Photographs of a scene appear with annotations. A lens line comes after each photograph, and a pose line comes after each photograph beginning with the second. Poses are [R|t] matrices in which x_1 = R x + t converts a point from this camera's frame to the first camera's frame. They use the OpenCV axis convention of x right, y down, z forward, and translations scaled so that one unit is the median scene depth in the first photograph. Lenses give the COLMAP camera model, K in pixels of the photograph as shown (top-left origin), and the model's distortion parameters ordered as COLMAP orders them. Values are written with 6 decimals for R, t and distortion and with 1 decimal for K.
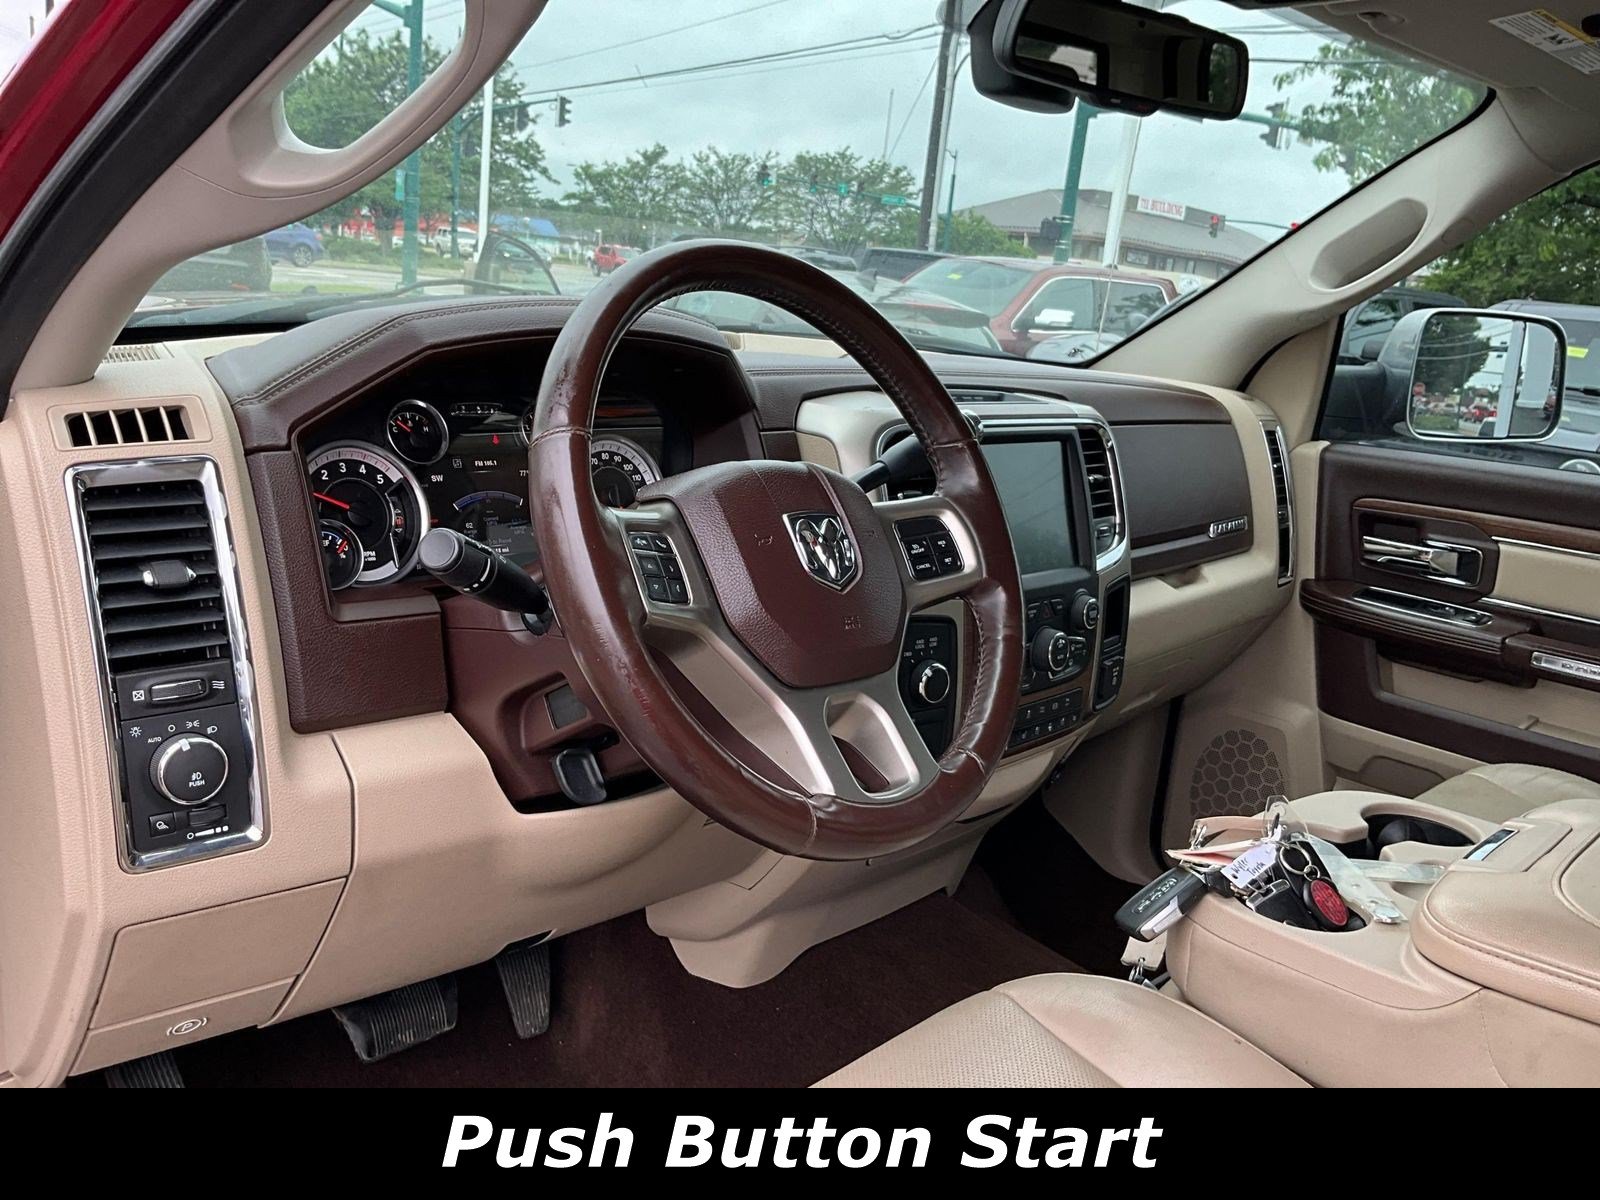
lens RADIAL K [[1312.5, 0, 800.0], [0, 1312.5, 600.0], [0, 0, 1]] dist [0.300014, -0.862880]
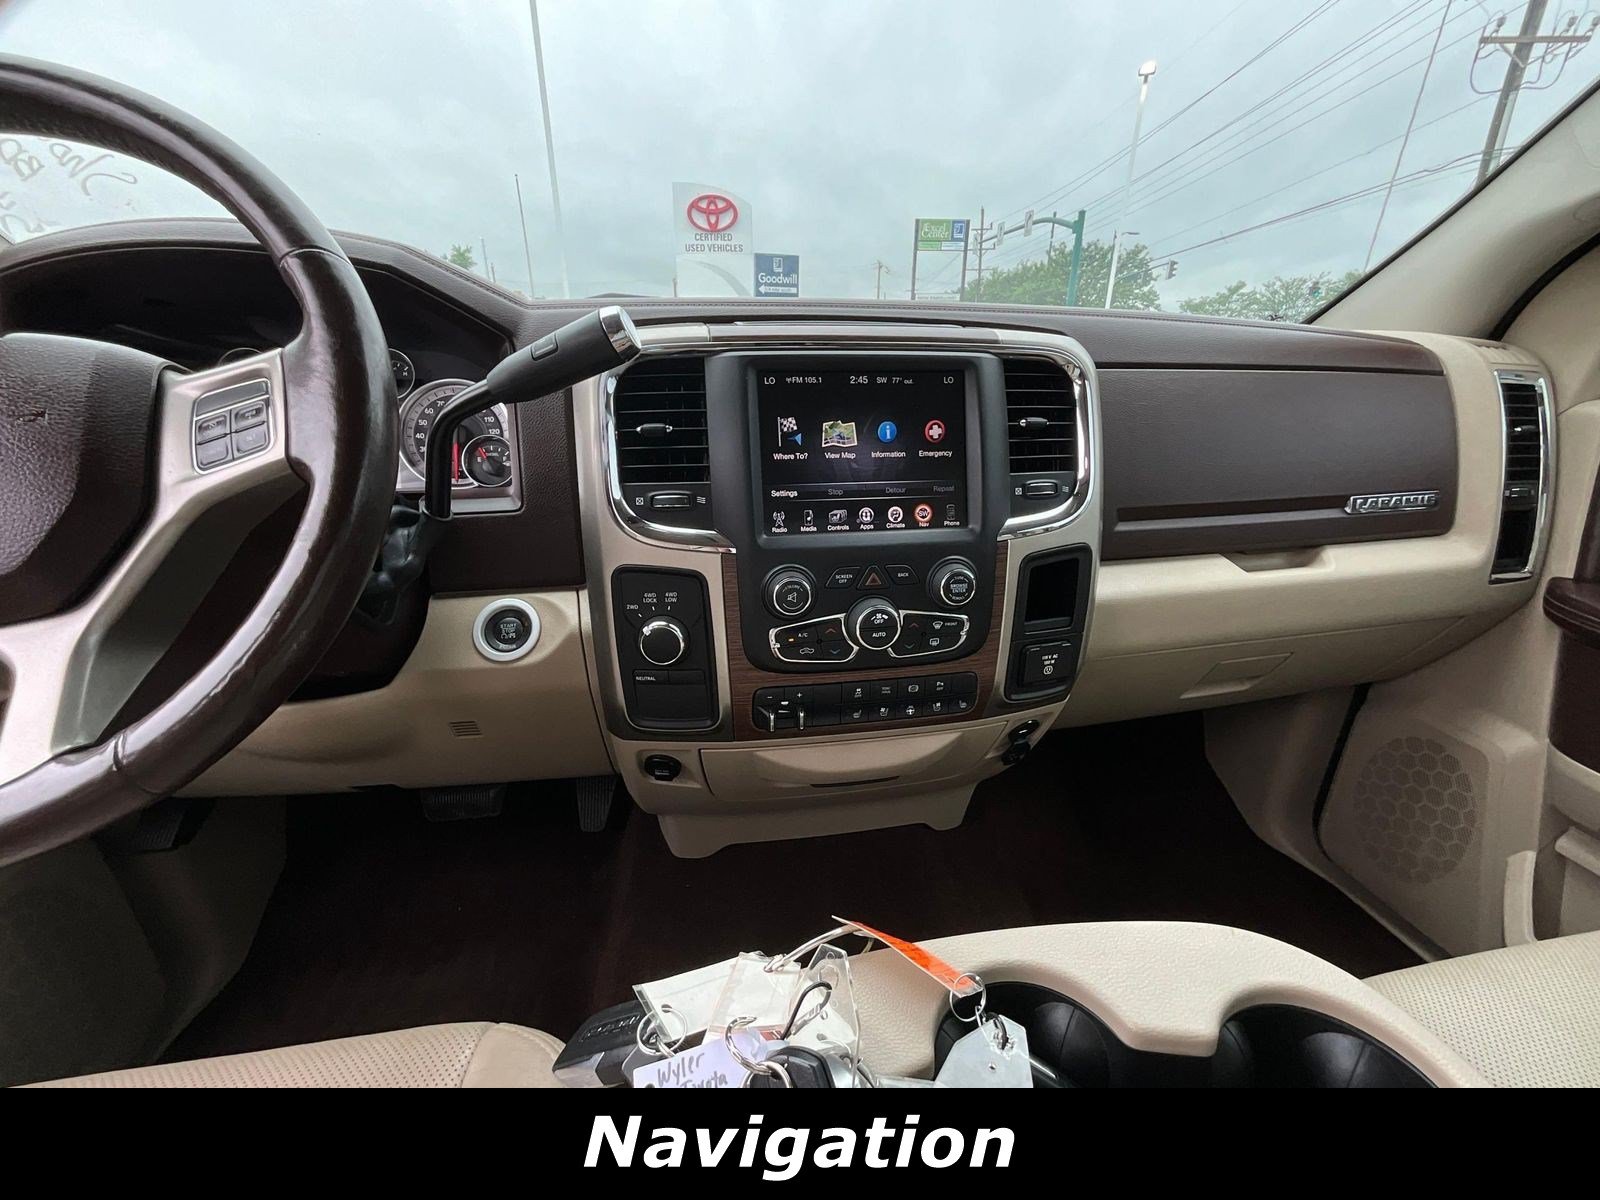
lens RADIAL K [[633.1, 0, 800.0], [0, 633.1, 600.0], [0, 0, 1]] dist [0.002042, 0.000021]
pose [[0.777687, 0.138087, -0.613298, 0.265091], [-0.076551, 0.989119, 0.125634, -0.016442], [0.623974, -0.050756, 0.779795, 0.441837]]
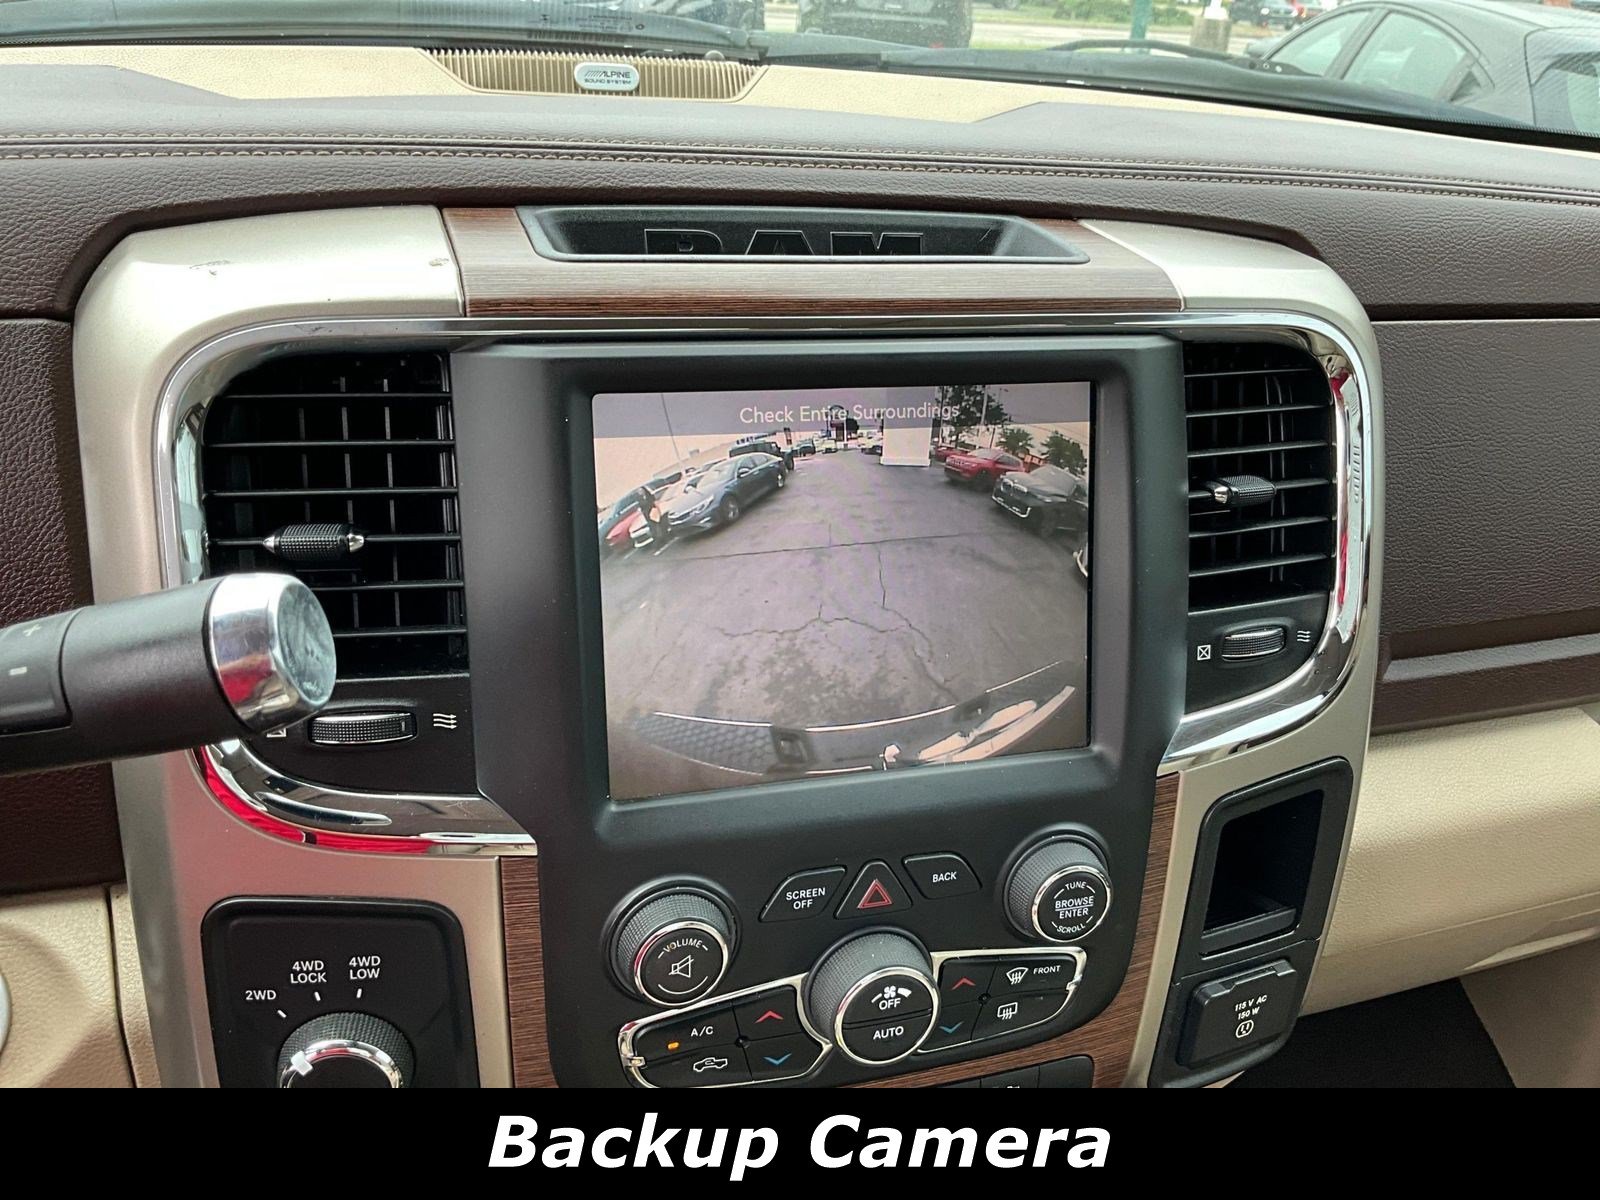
lens RADIAL K [[1316.0, 0, 800.0], [0, 1316.0, 600.0], [0, 0, 1]] dist [0.080126, -0.169130]
pose [[0.859149, 0.186014, -0.476721, 0.212889], [-0.105329, 0.975927, 0.190978, -0.086260], [0.500769, -0.113866, 0.858059, 0.472132]]
